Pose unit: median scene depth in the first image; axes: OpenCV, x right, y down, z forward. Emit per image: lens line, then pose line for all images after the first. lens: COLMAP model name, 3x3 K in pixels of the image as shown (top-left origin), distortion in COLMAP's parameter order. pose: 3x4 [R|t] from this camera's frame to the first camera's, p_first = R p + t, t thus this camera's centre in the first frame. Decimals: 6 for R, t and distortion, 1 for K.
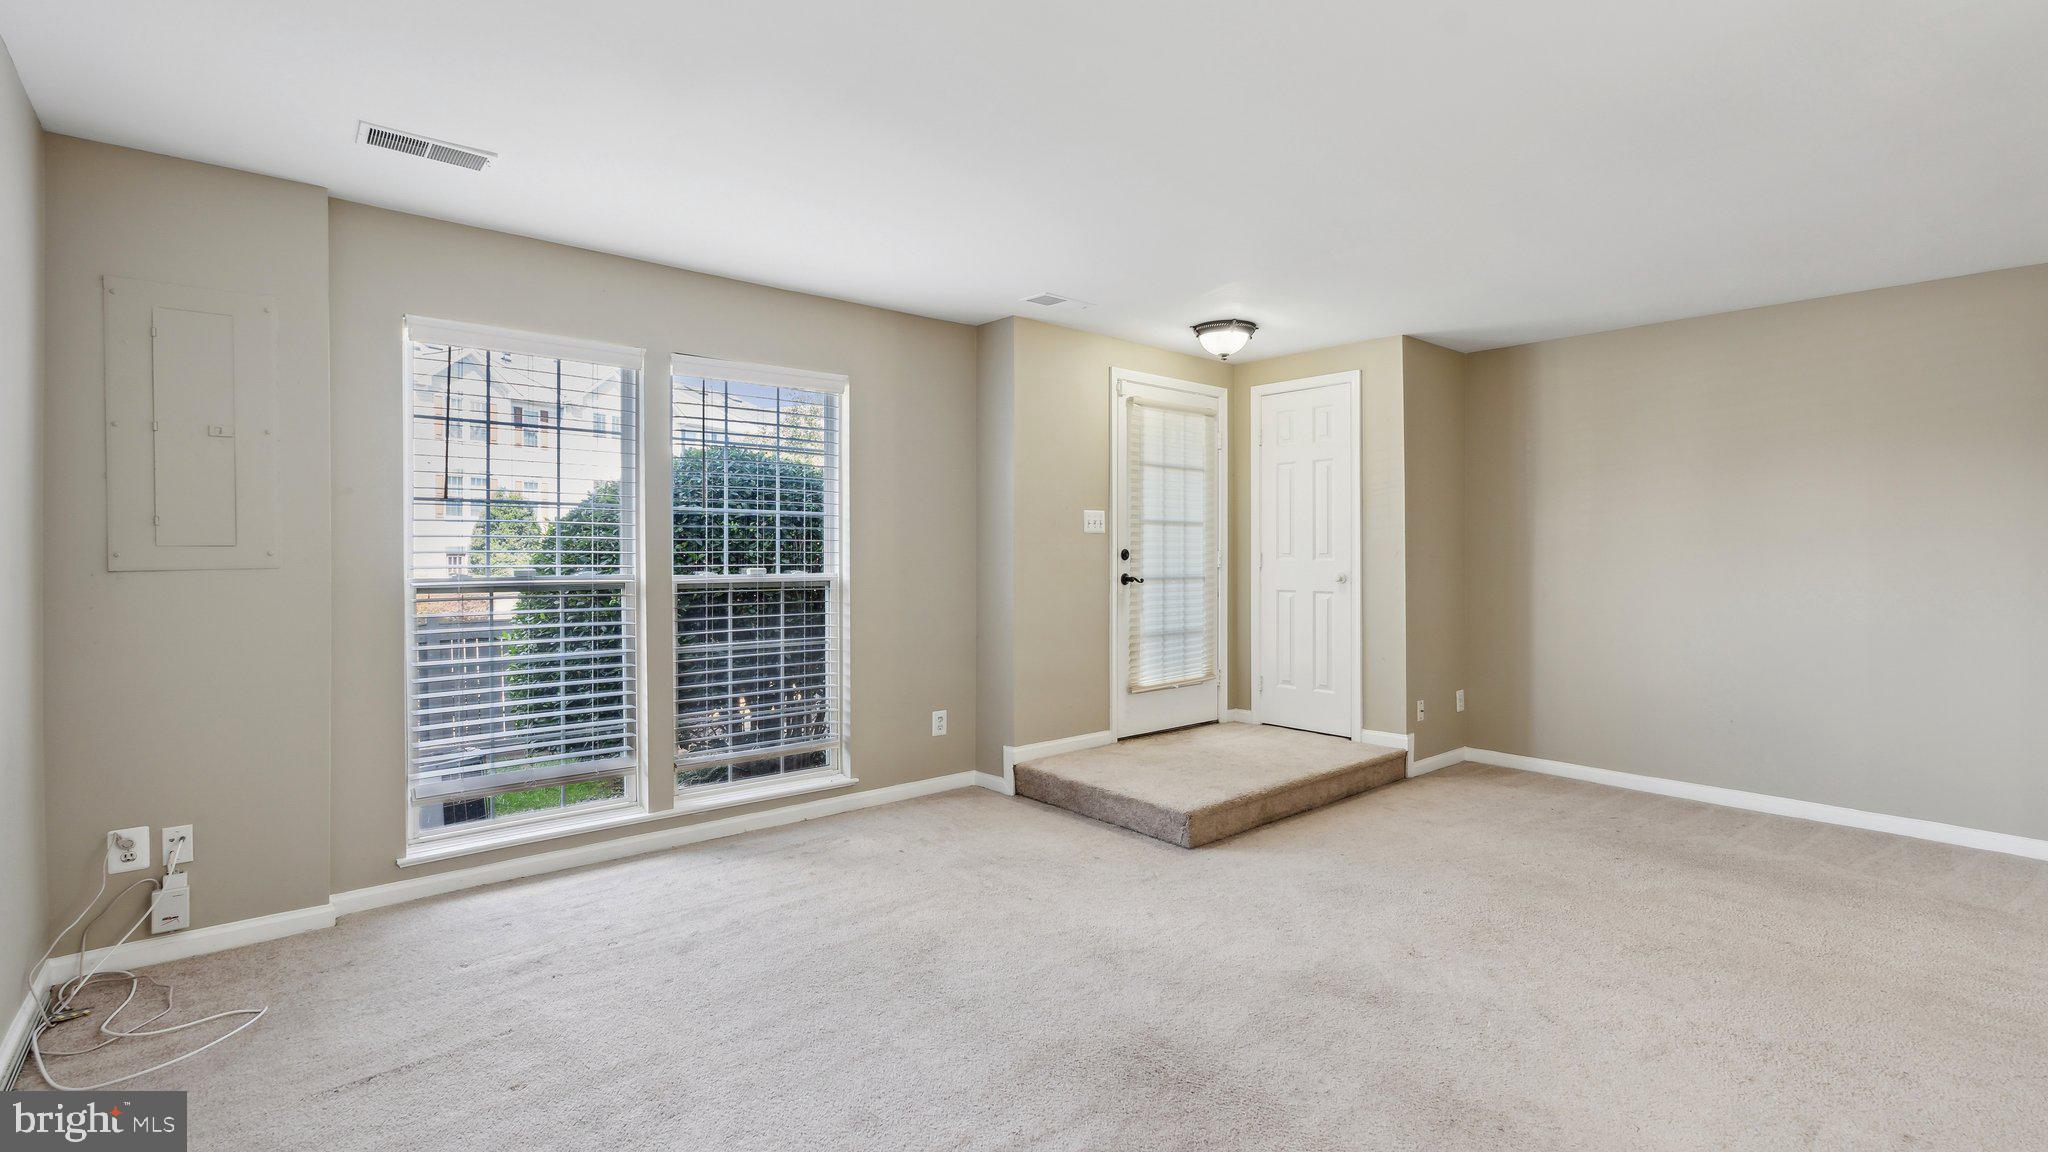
lens RADIAL K [[940.2, 0, 1023.2], [0, 940.2, 534.5], [0, 0, 1]] dist [0.000460, 0.000010]
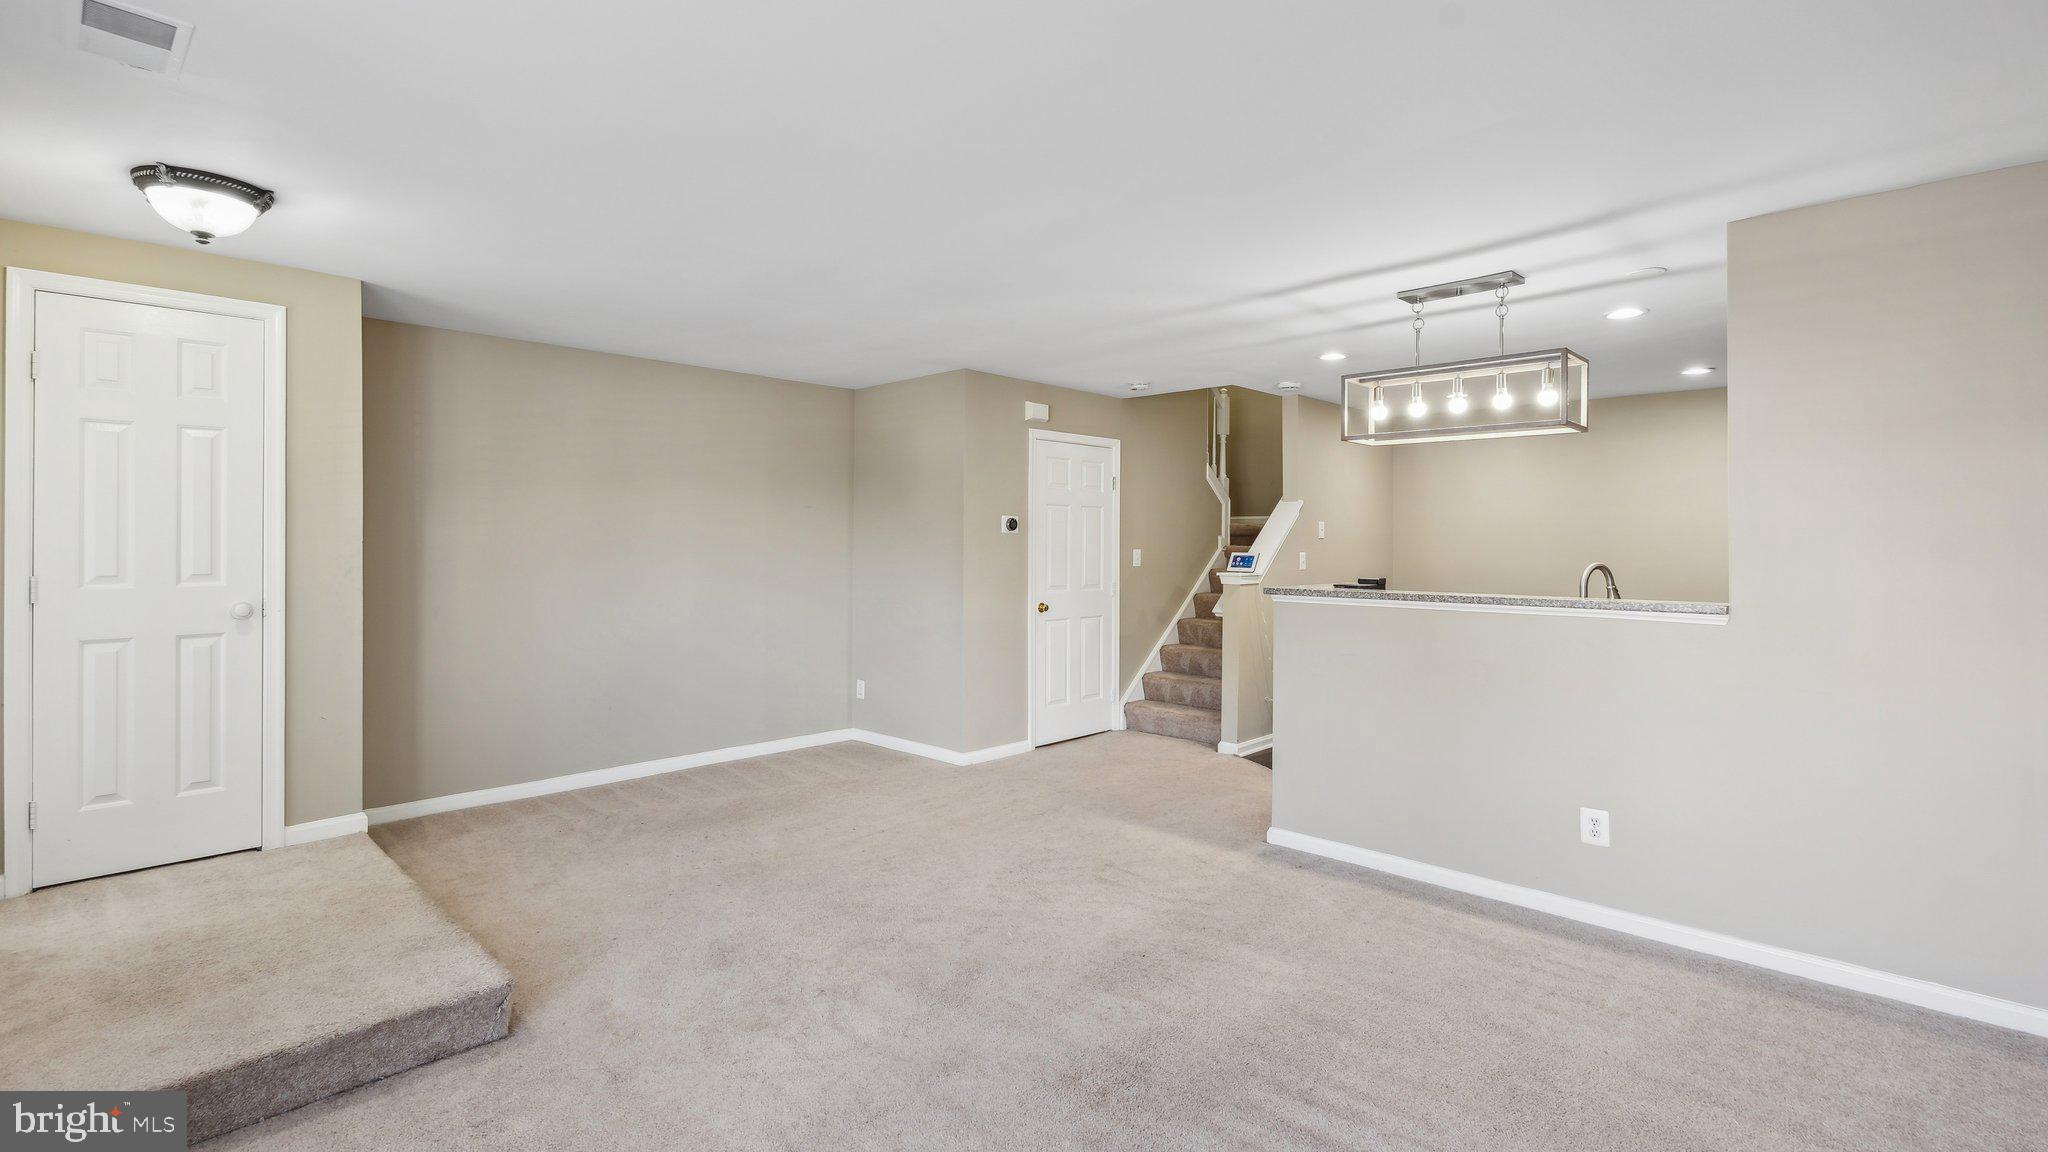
lens RADIAL K [[931.3, 0, 1018.2], [0, 931.3, 550.7], [0, 0, 1]] dist [-0.000046, 0.000075]
pose [[-0.083143, -0.005570, 0.996522, -0.391945], [-0.013753, 0.999896, 0.004441, -0.007867], [-0.996443, -0.013336, -0.083211, 0.554471]]
